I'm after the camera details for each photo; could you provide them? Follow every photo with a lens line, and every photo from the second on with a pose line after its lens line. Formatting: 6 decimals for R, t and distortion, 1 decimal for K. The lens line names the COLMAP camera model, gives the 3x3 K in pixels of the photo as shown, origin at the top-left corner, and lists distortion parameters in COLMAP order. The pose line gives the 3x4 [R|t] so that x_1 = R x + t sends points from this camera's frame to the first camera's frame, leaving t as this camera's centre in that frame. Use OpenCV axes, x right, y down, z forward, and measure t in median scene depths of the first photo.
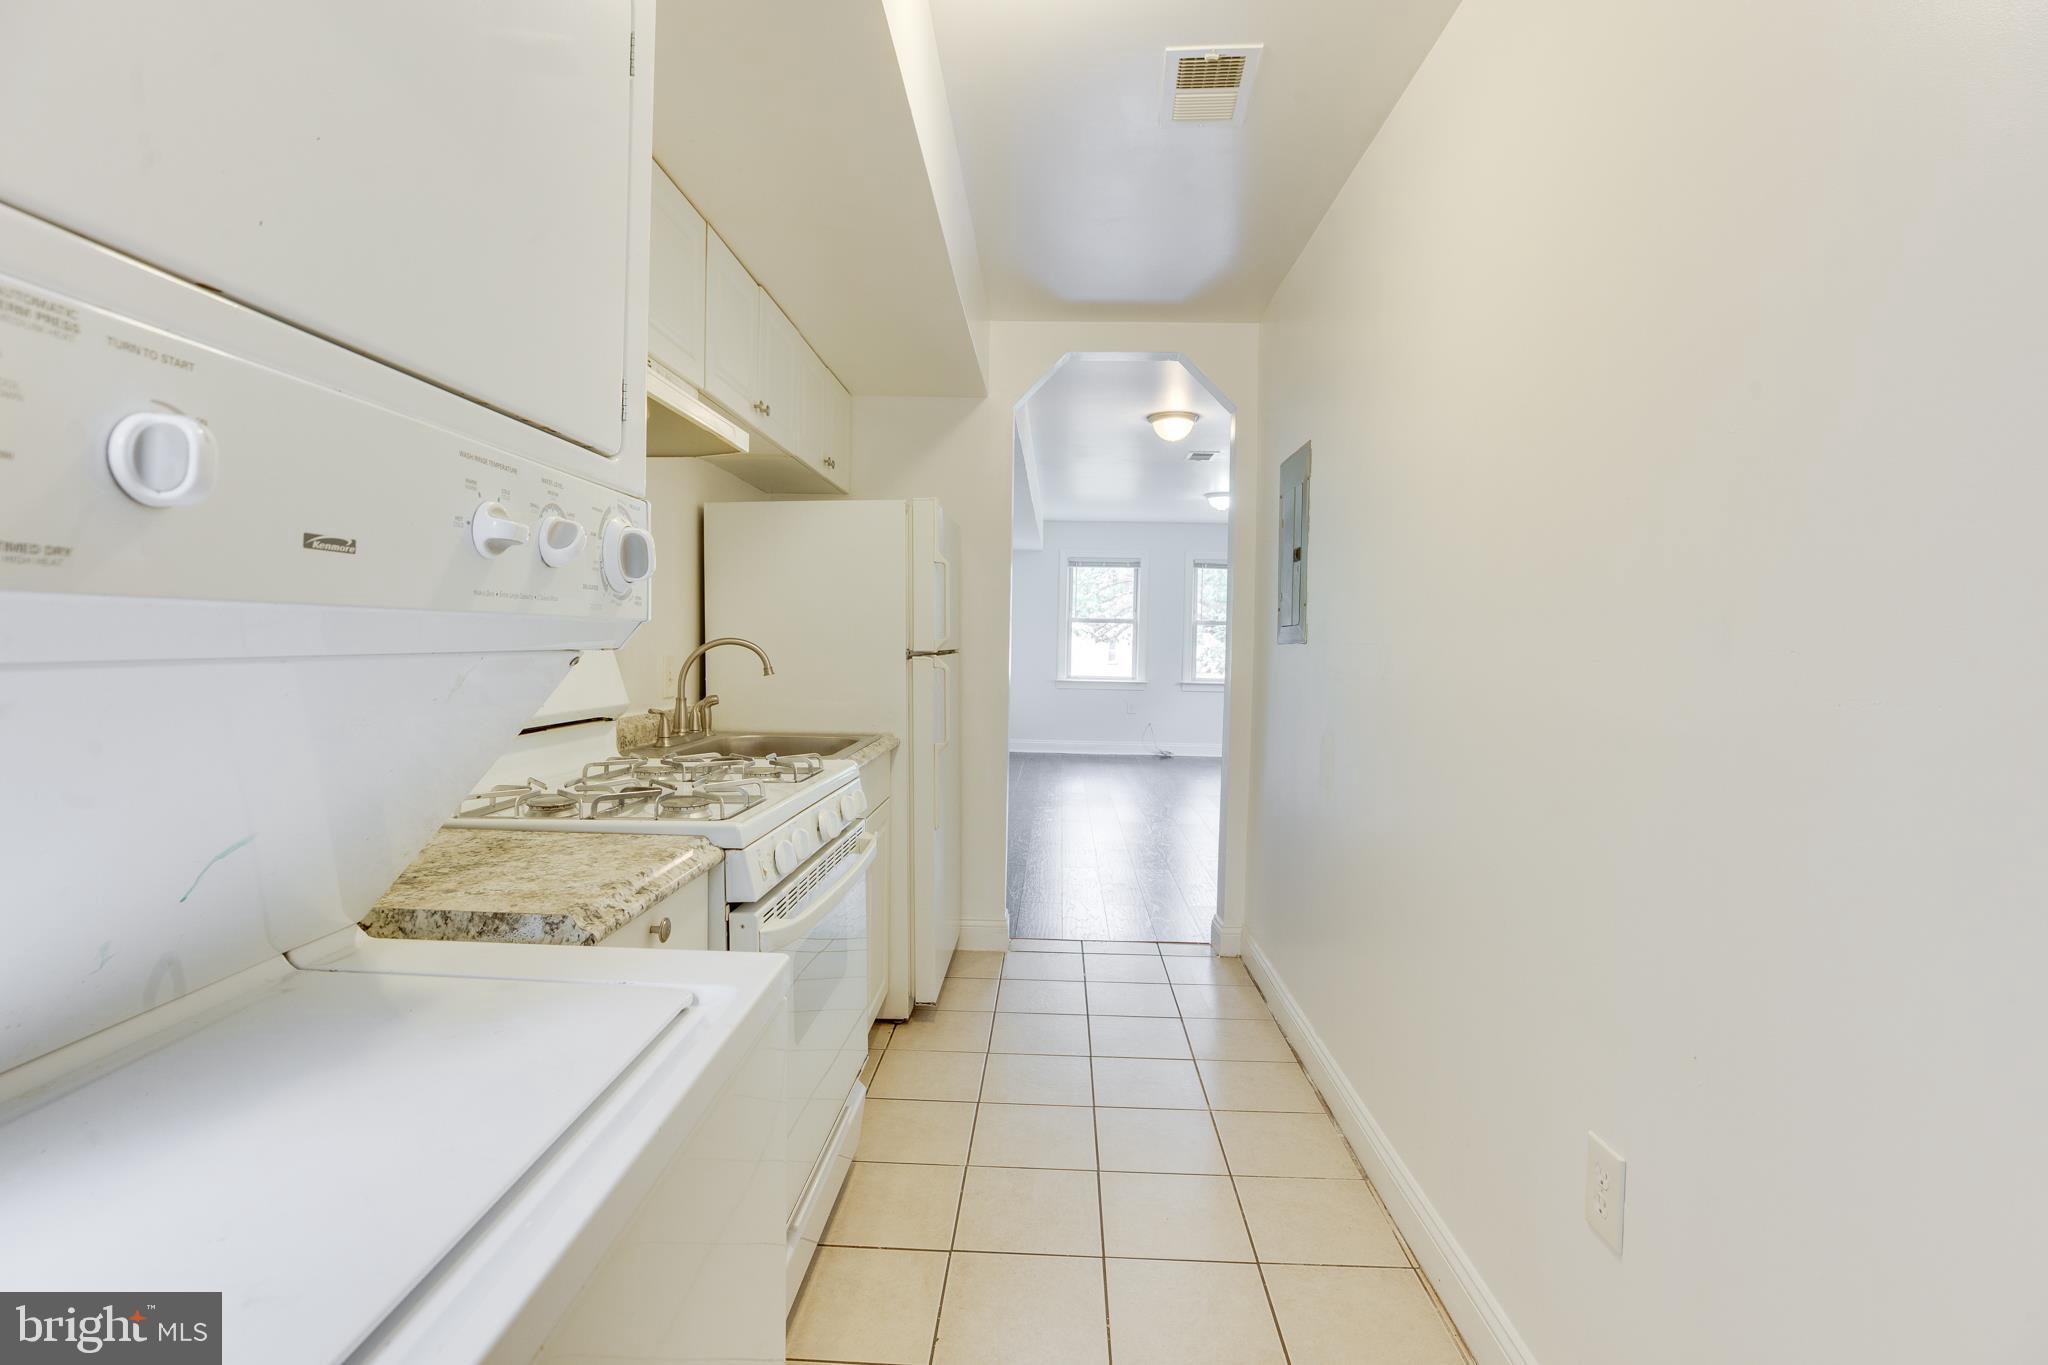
lens RADIAL K [[942.9, 0, 1025.0], [0, 942.9, 669.1], [0, 0, 1]] dist [-0.030679, 0.009348]
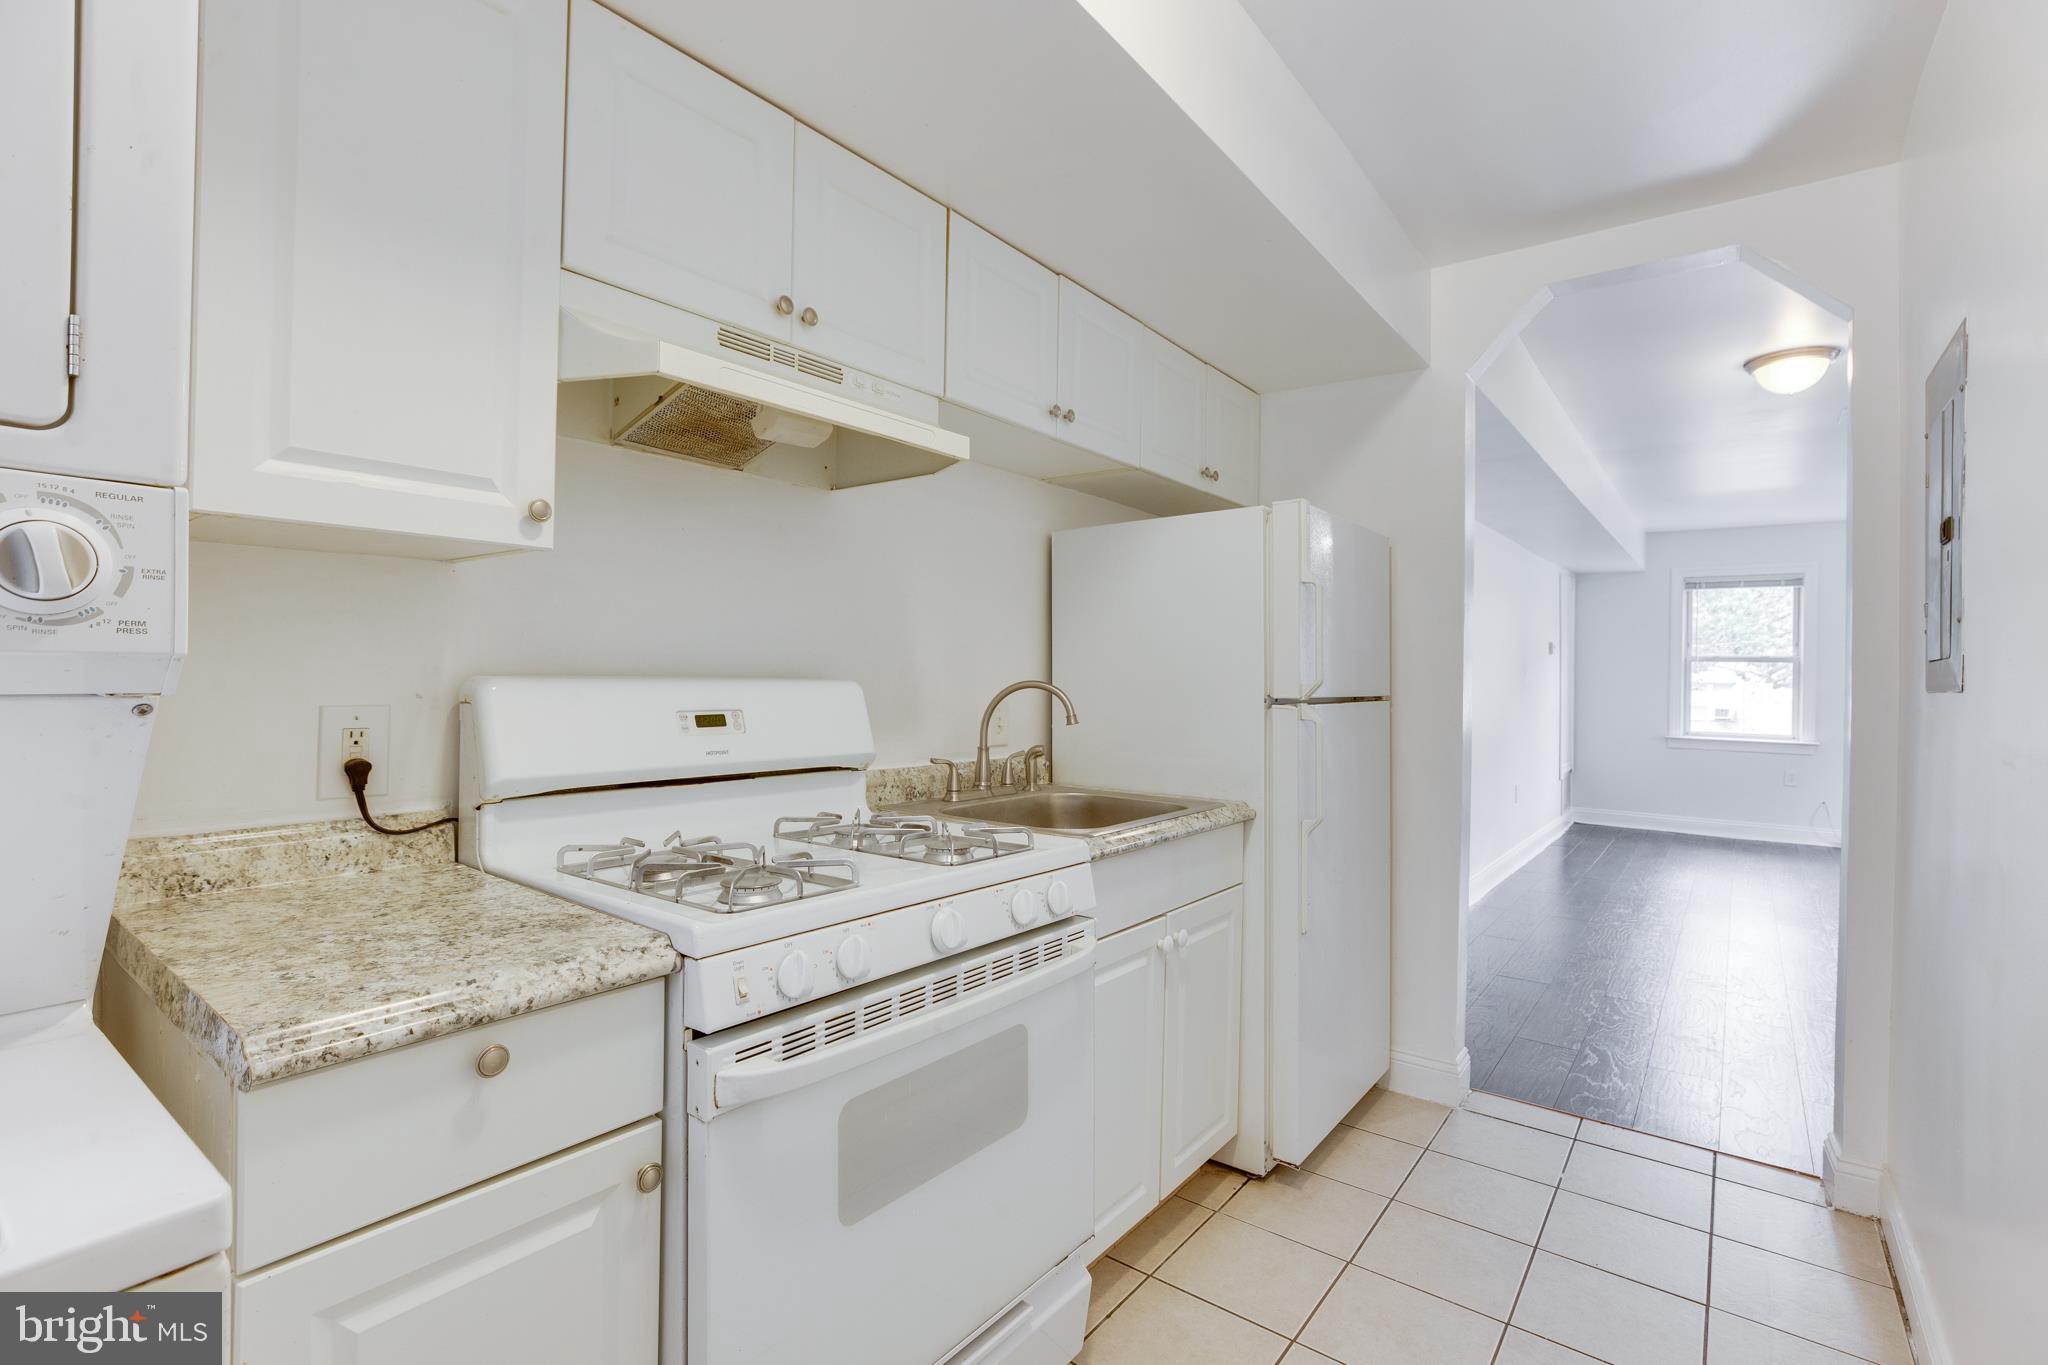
lens RADIAL K [[942.9, 0, 1017.5], [0, 942.9, 668.1], [0, 0, 1]] dist [-0.030679, 0.009348]
pose [[0.812340, -0.007303, -0.583138, 0.183425], [-0.020448, 0.998950, -0.040996, -0.008778], [0.582825, 0.045226, 0.811338, 0.278473]]
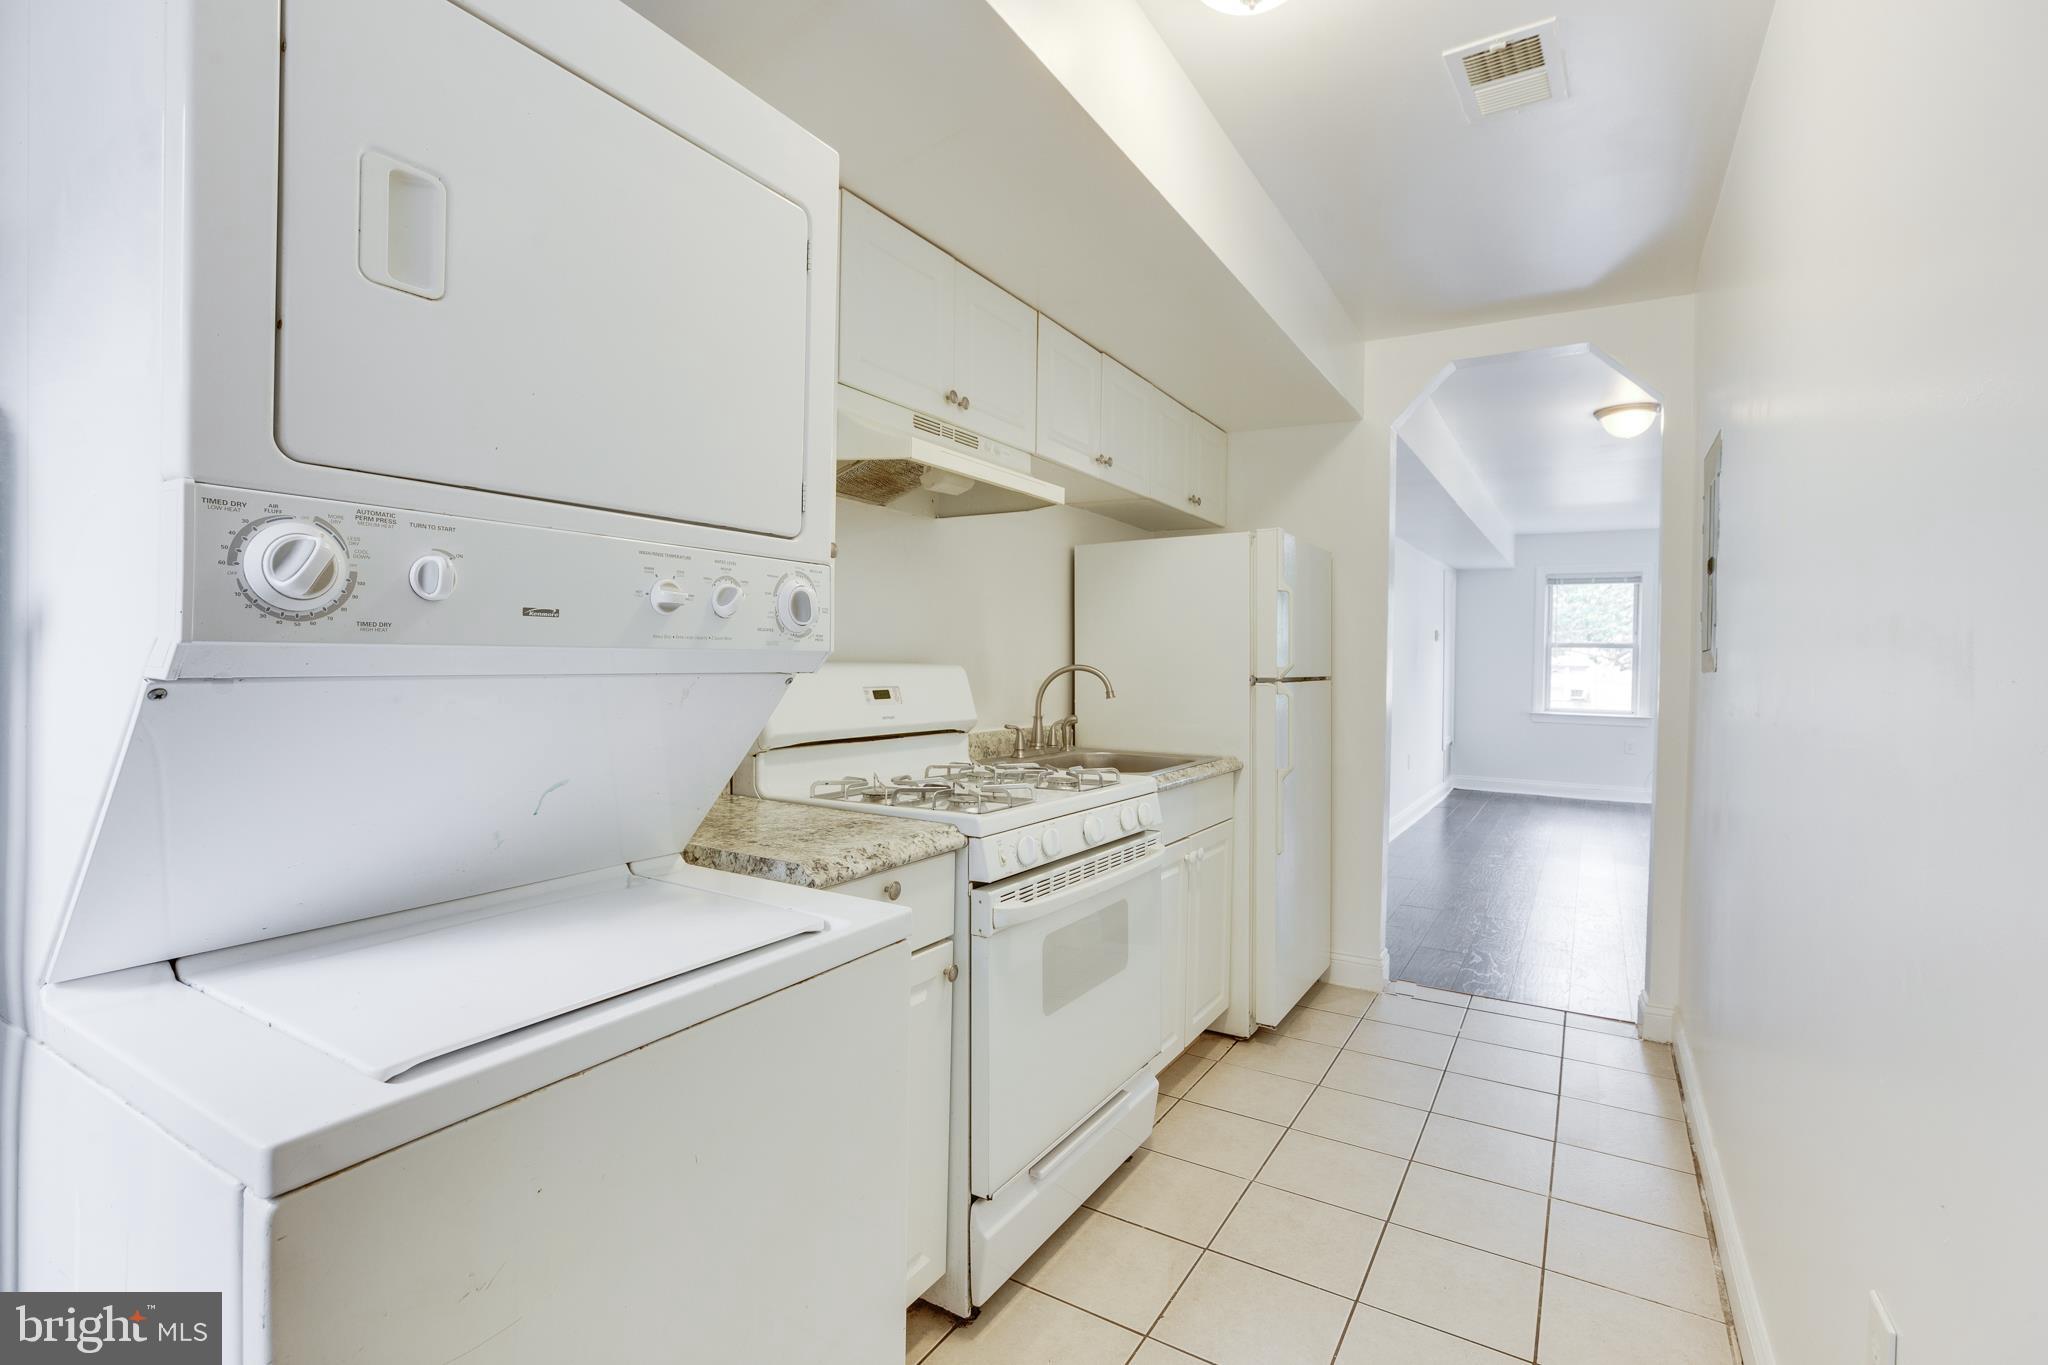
lens RADIAL K [[942.9, 0, 1020.7], [0, 942.9, 669.2], [0, 0, 1]] dist [-0.030679, 0.009348]
pose [[0.871917, 0.001954, -0.489650, 0.180434], [-0.016048, 0.999569, -0.024588, 0.001059], [0.489391, 0.029297, 0.871572, -0.024334]]
